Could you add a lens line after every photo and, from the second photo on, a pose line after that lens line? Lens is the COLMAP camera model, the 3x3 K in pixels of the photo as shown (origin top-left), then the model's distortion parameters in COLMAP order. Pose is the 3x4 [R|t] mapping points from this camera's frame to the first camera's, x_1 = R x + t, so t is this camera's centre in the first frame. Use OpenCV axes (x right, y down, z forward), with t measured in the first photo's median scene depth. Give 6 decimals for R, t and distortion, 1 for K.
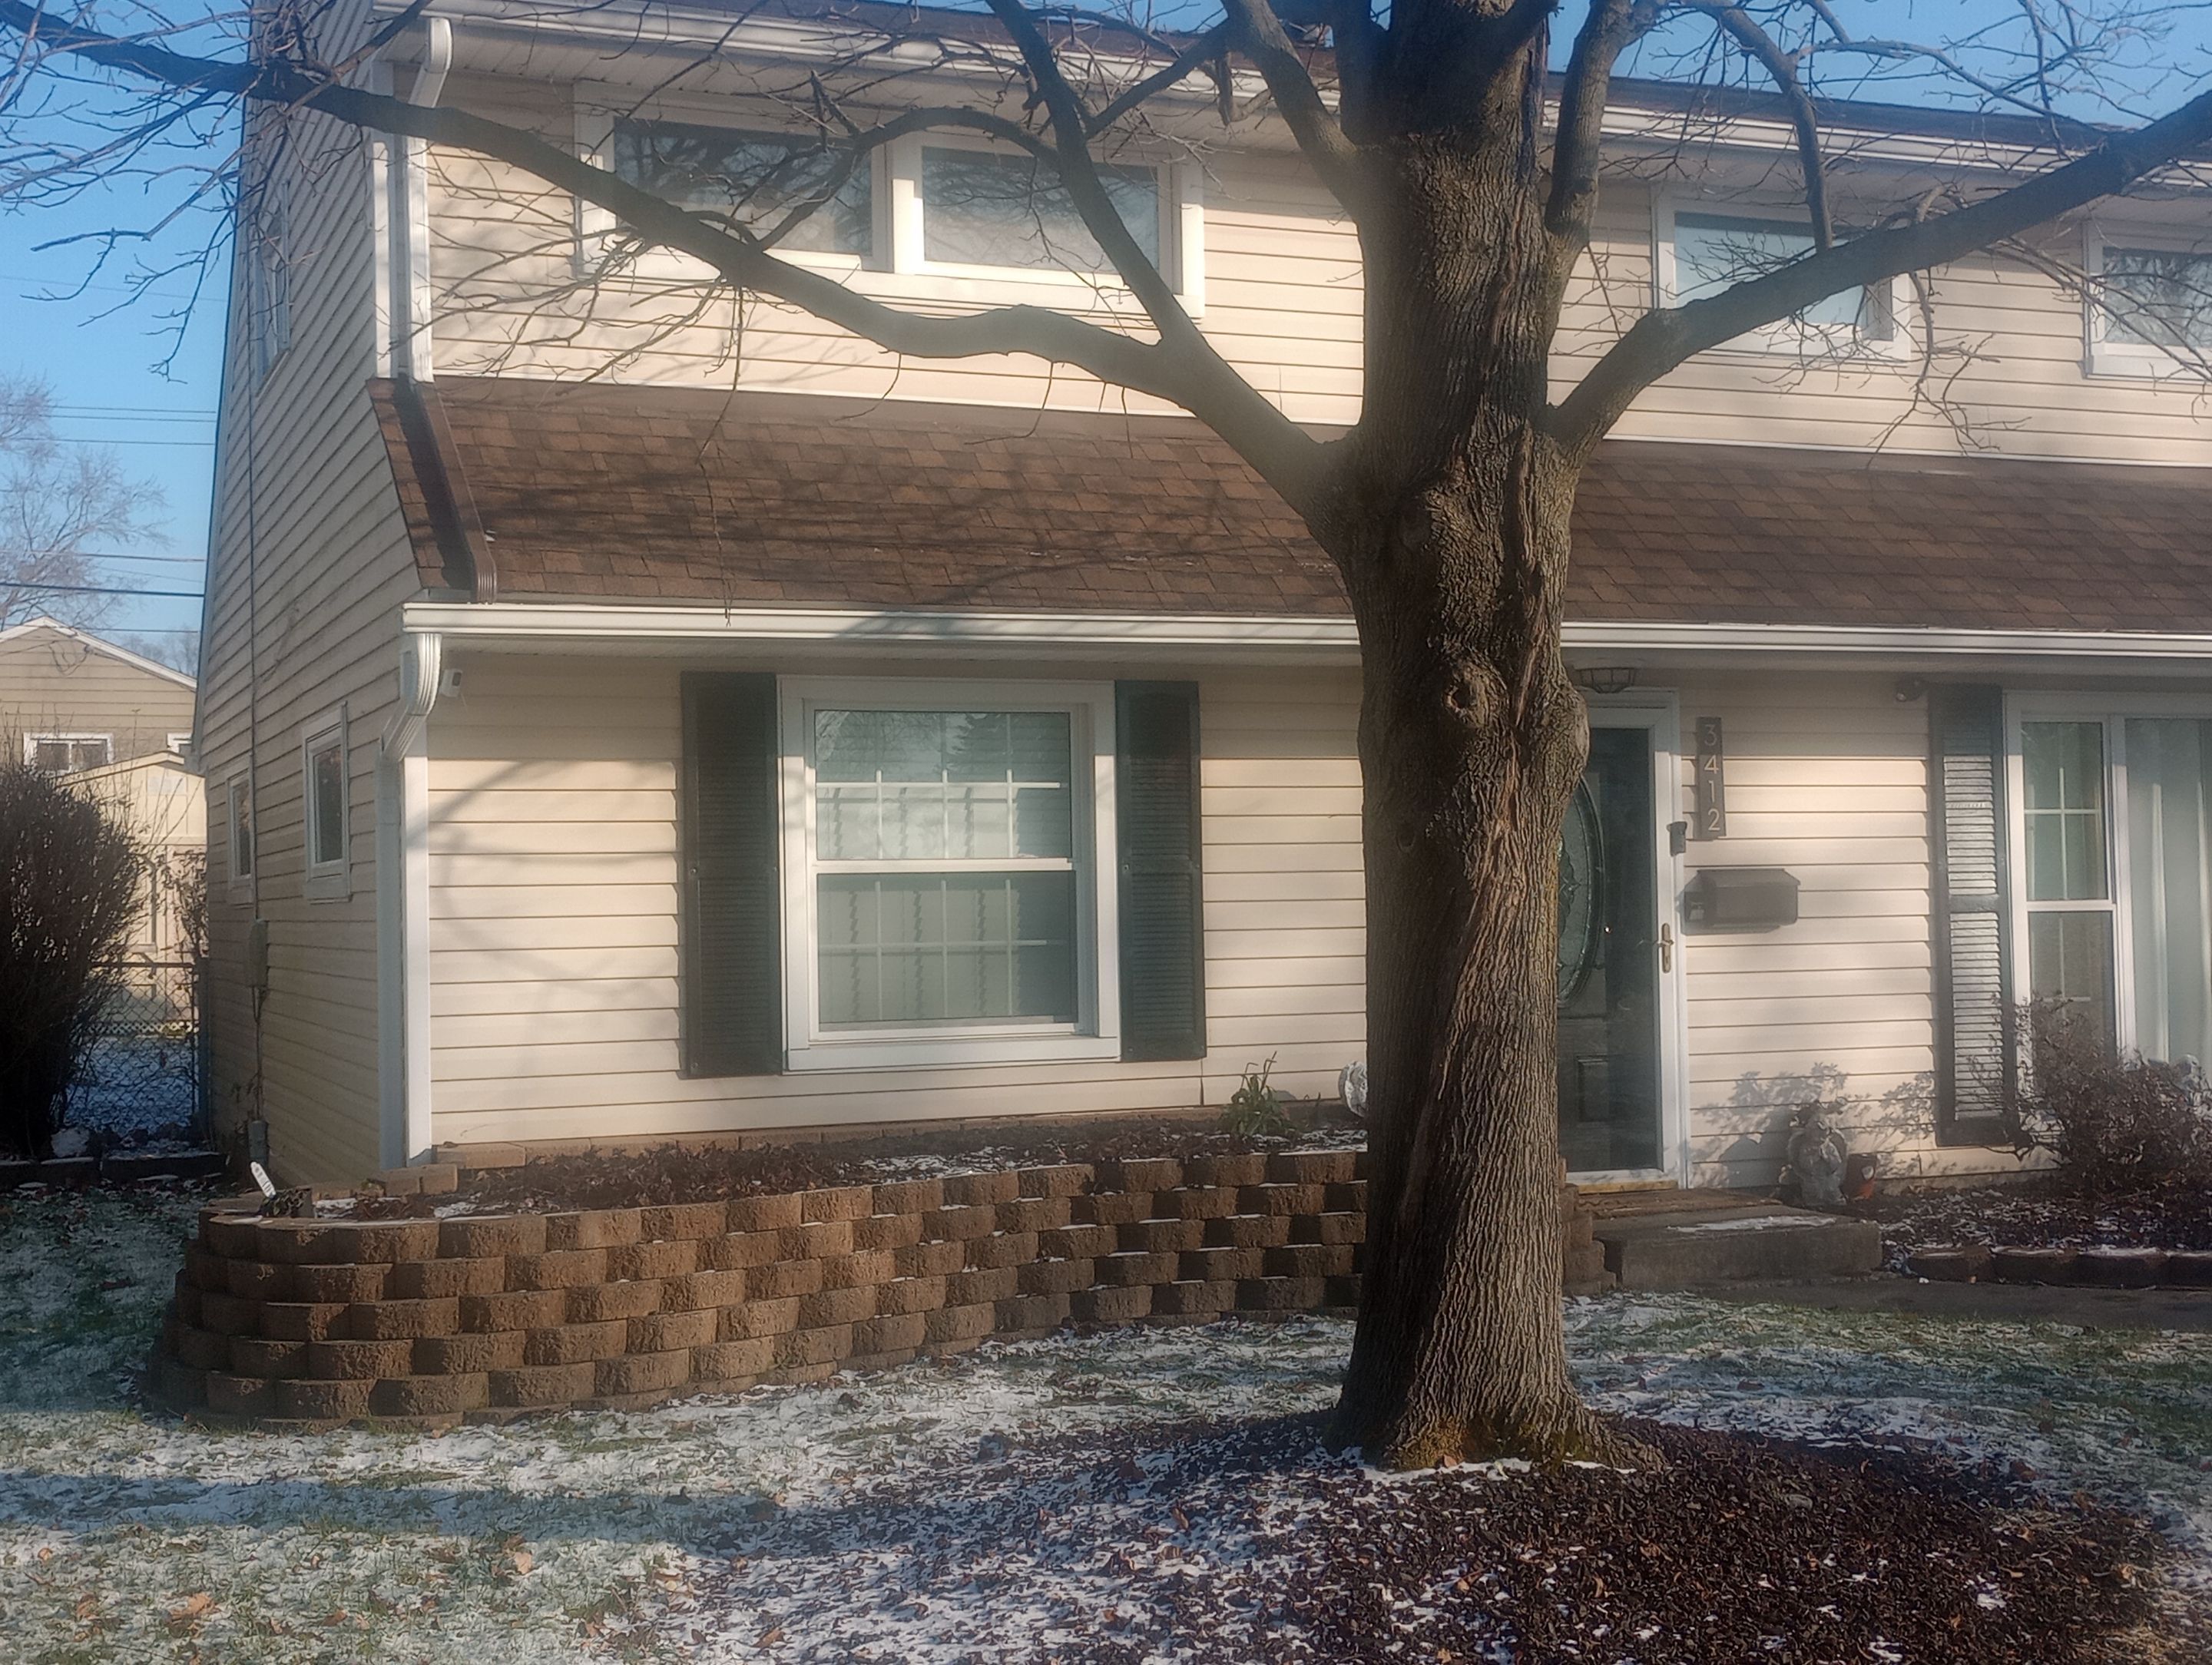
lens RADIAL K [[2864.3, 0, 1106.8], [0, 2864.3, 835.0], [0, 0, 1]] dist [0.028883, 0.000000]
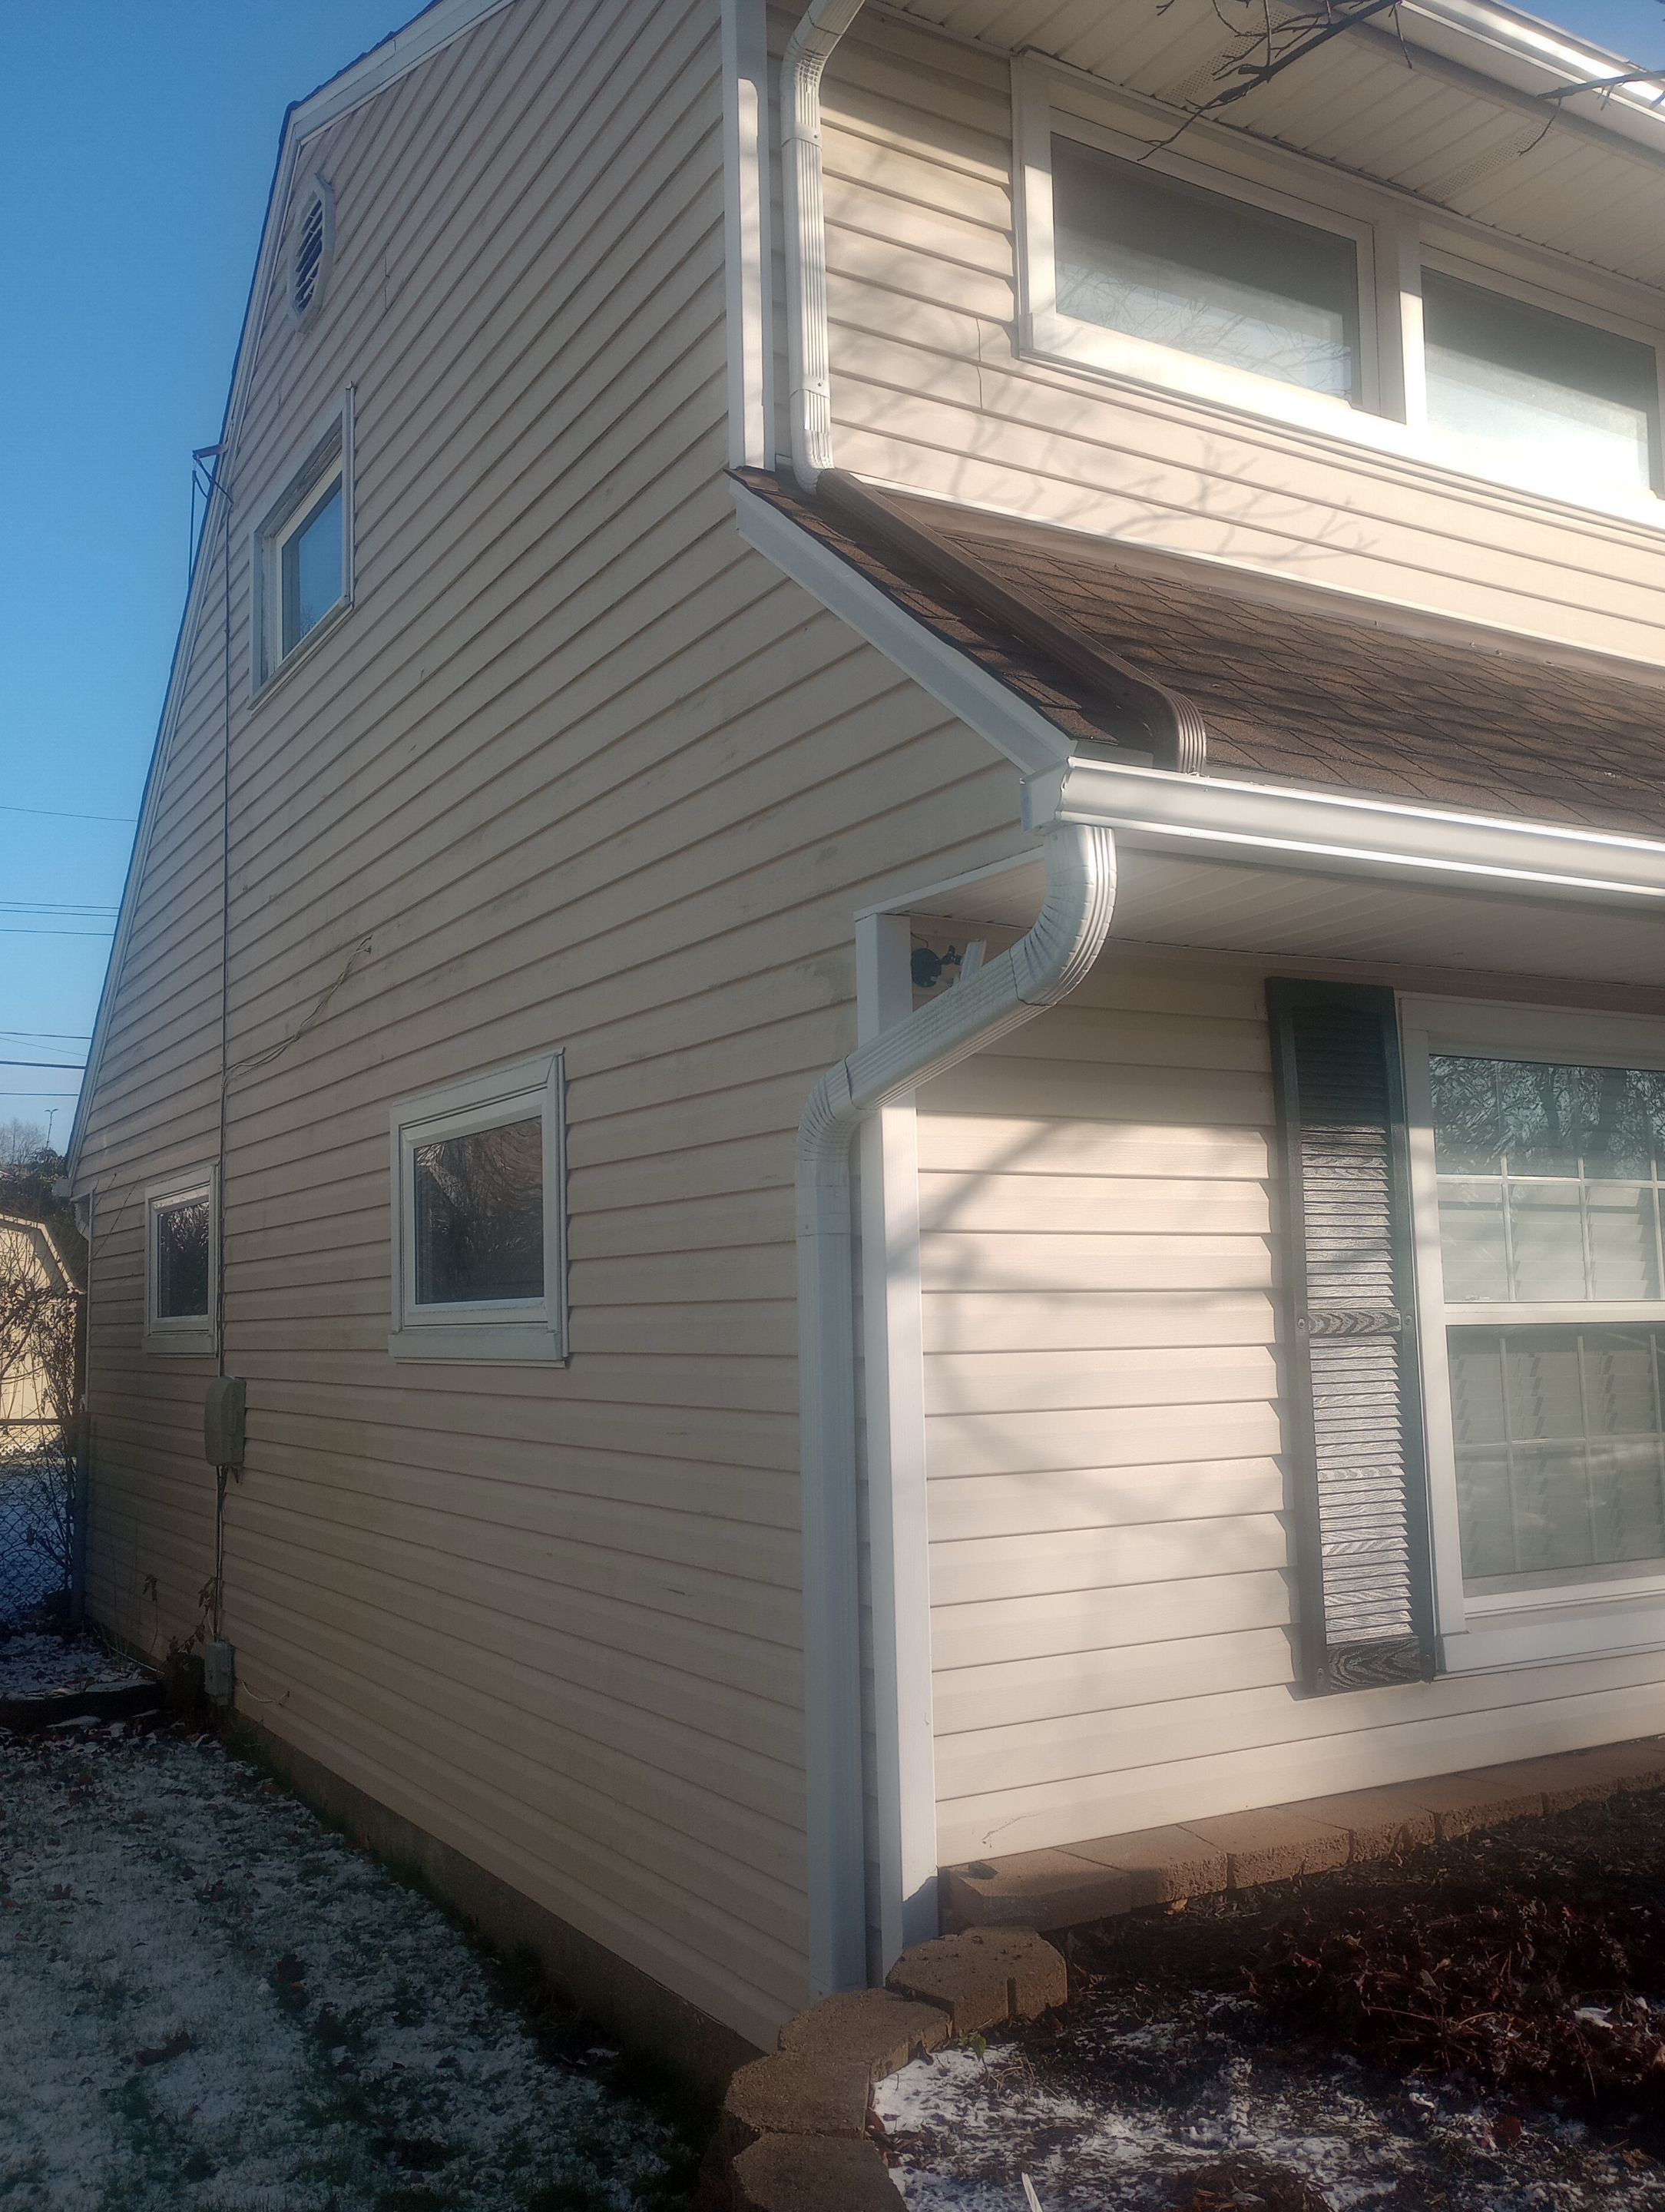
lens RADIAL K [[1977.8, 0, 836.7], [0, 1977.8, 1106.2], [0, 0, 1]] dist [0.049800, -0.077666]
pose [[0.988898, 0.010580, 0.148219, -0.269083], [0.001904, 0.996478, -0.083832, 0.003018], [-0.148584, 0.083184, 0.985395, 0.561945]]
